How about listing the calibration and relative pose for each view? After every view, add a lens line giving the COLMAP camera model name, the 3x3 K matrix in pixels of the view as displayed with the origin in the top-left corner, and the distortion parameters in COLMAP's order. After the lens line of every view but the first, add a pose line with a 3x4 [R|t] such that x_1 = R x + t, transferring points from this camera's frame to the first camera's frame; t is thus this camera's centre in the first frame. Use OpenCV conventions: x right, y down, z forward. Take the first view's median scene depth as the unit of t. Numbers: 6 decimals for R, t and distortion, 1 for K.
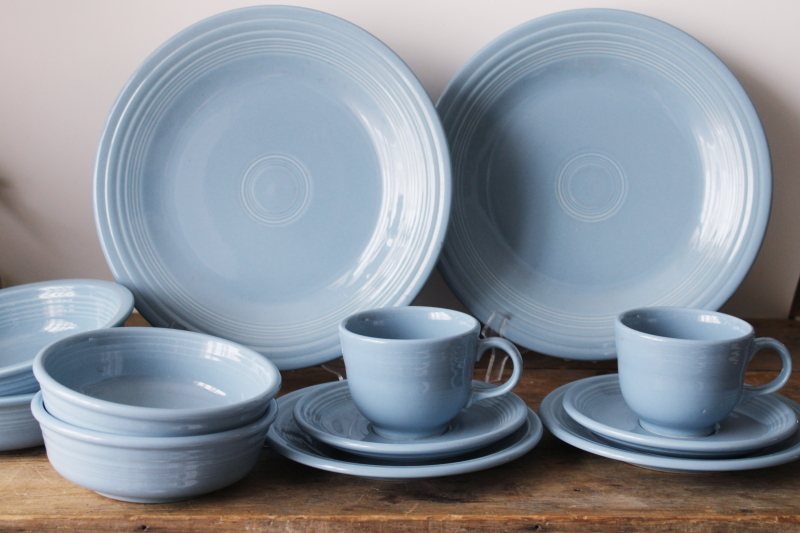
lens RADIAL K [[792.5, 0, 398.9], [0, 792.5, 266.1], [0, 0, 1]] dist [-0.084402, 0.000000]
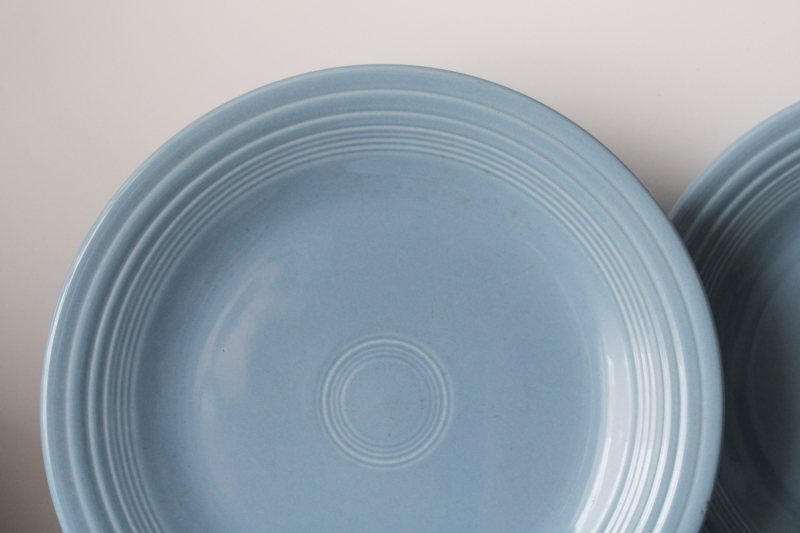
lens RADIAL K [[792.5, 0, 401.3], [0, 792.5, 266.8], [0, 0, 1]] dist [-0.084402, 0.000000]
pose [[0.998417, -0.016614, 0.053736, -0.176271], [0.019258, 0.998610, -0.049059, -0.165637], [-0.052846, 0.050016, 0.997349, 0.461196]]
